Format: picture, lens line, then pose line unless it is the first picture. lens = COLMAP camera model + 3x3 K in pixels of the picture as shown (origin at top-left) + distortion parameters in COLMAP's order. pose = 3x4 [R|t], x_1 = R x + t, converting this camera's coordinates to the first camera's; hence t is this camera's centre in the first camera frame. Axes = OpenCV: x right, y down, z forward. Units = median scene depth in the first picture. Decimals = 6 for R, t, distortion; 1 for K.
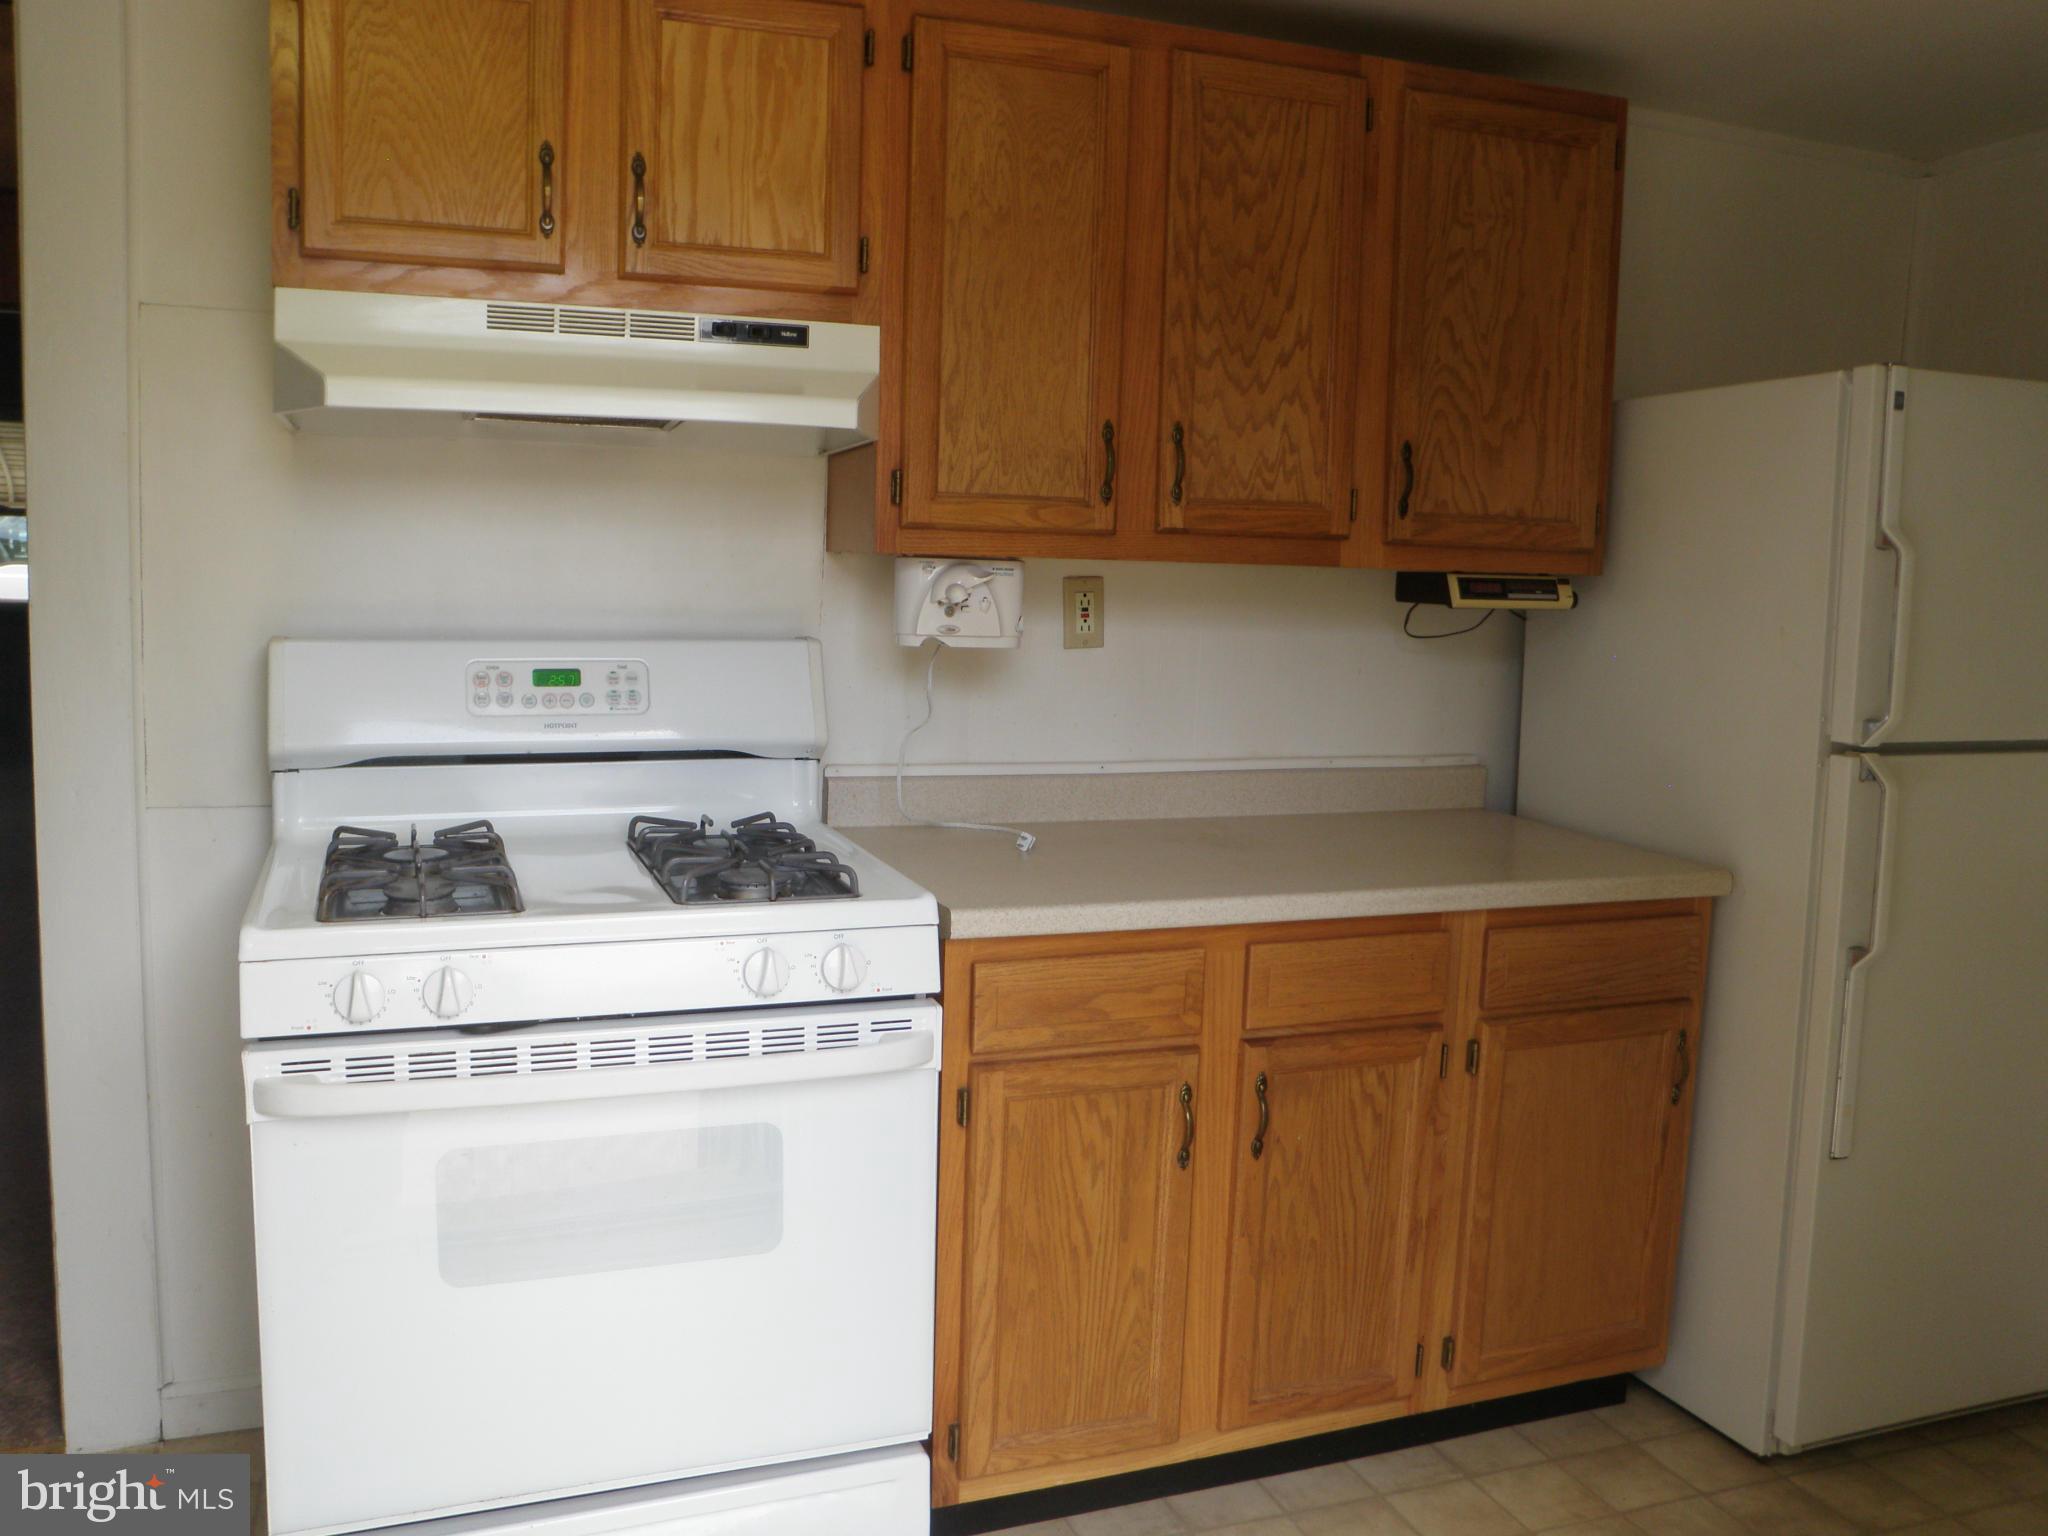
lens RADIAL K [[1676.6, 0, 1024.0], [0, 1676.6, 768.0], [0, 0, 1]] dist [-0.125709, 0.105108]
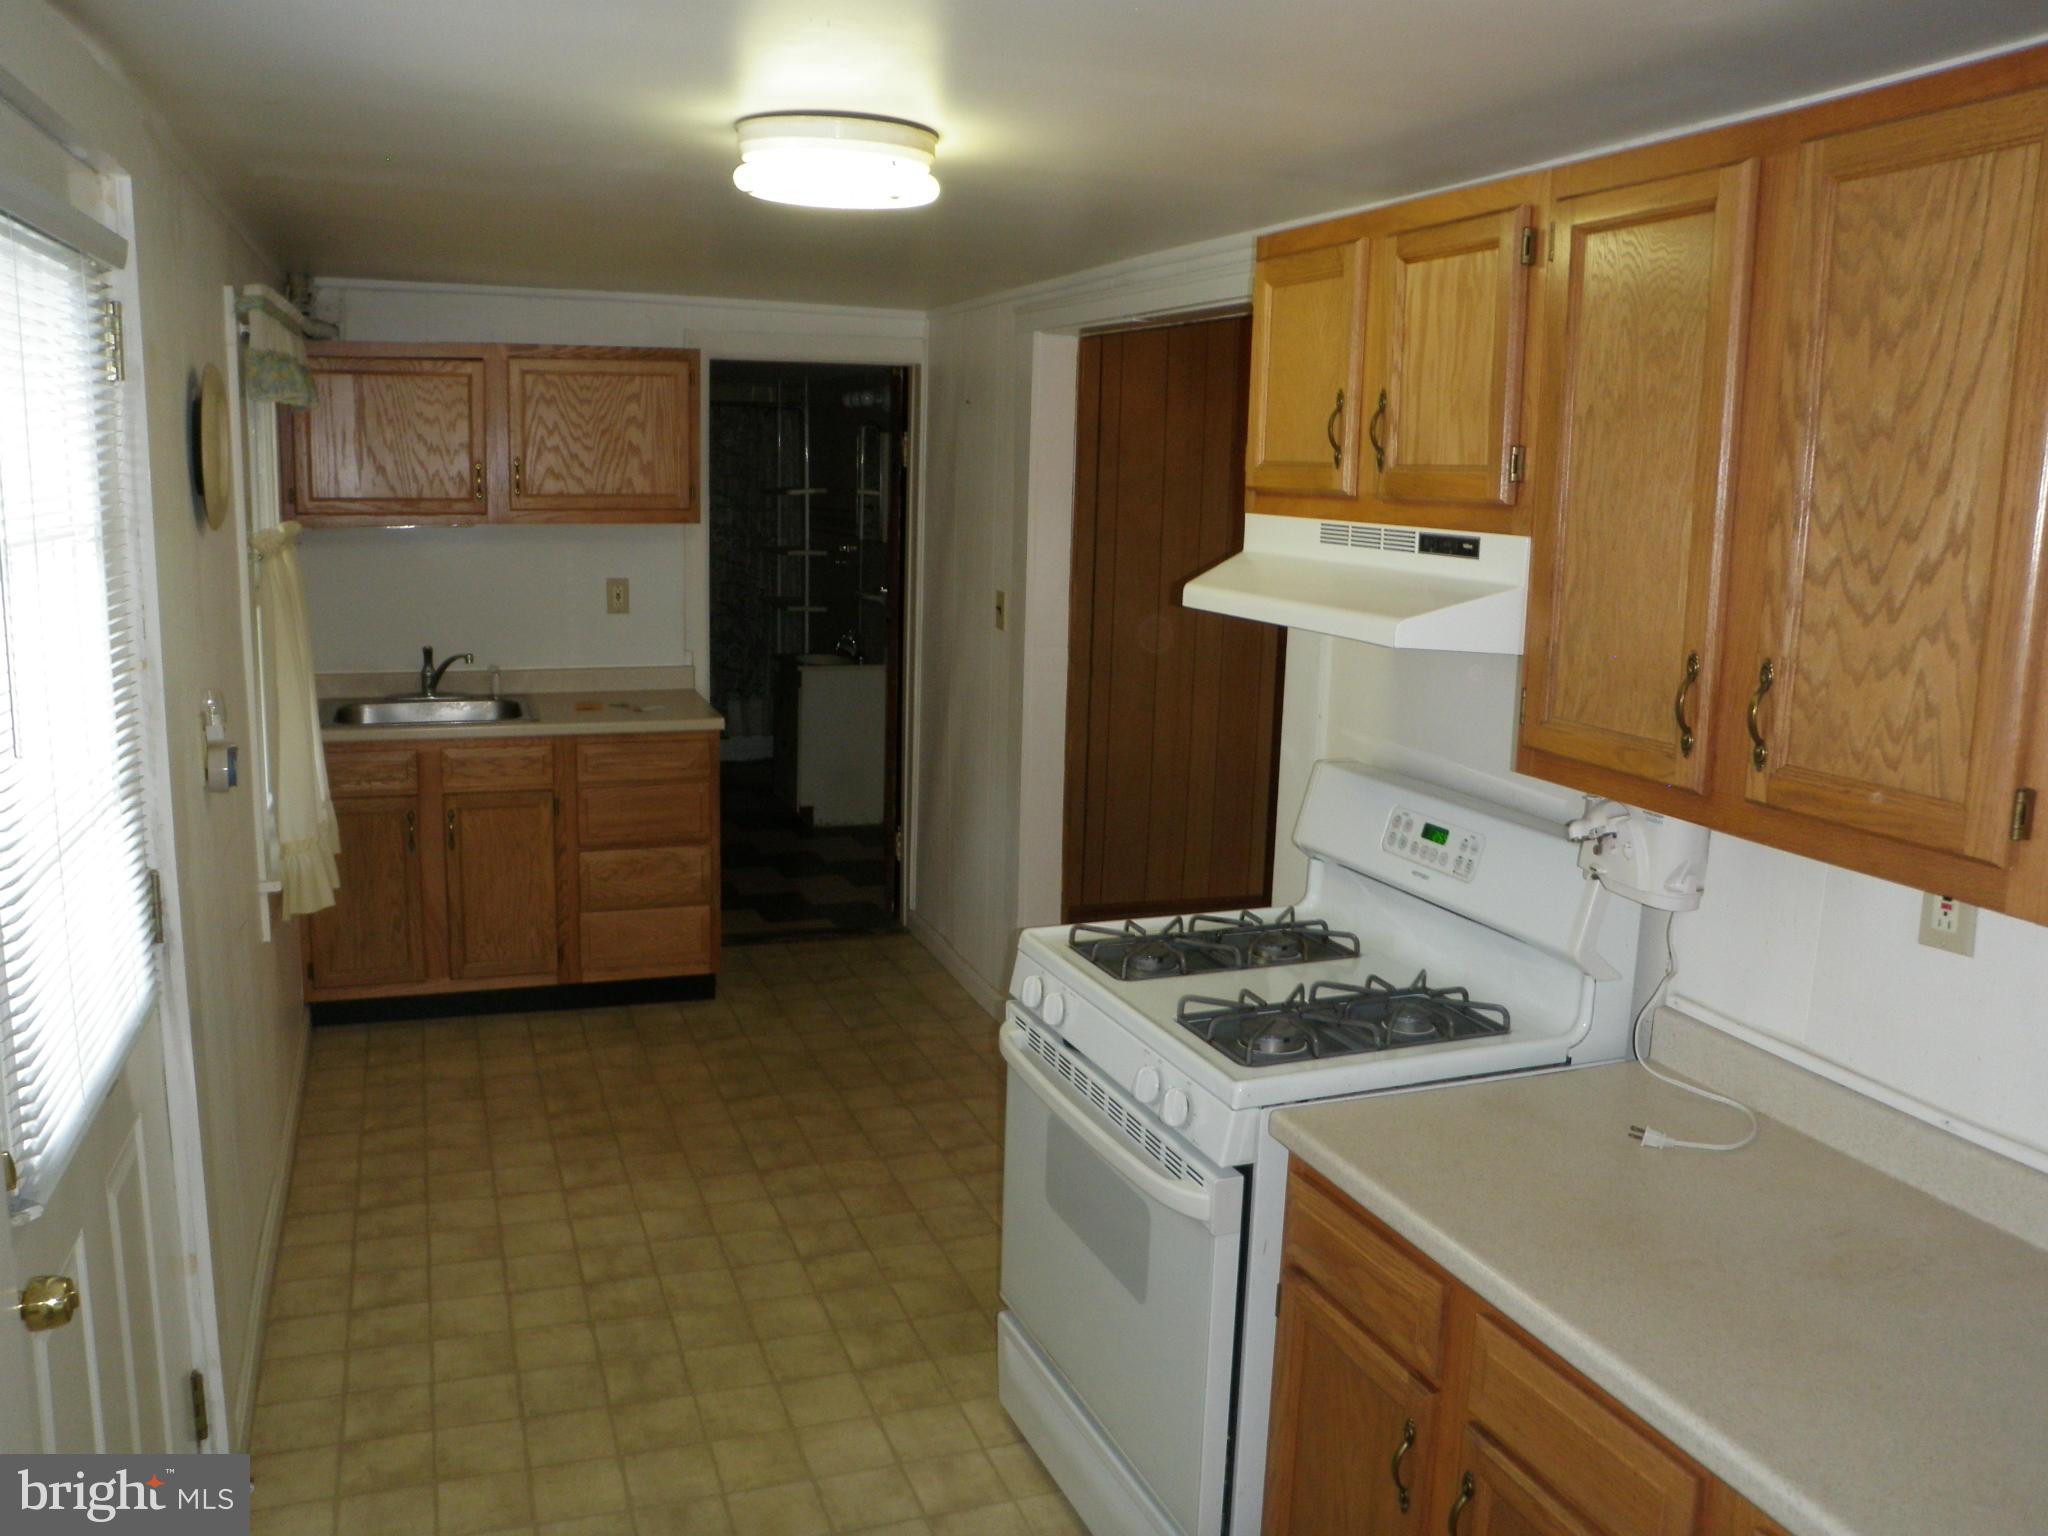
lens RADIAL K [[1676.6, 0, 1024.0], [0, 1676.6, 768.0], [0, 0, 1]] dist [-0.125709, 0.105108]
pose [[-0.009751, 0.155116, -0.987848, 0.805766], [-0.130438, 0.979257, 0.155055, -0.227758], [0.991409, 0.130364, 0.010684, 0.667188]]
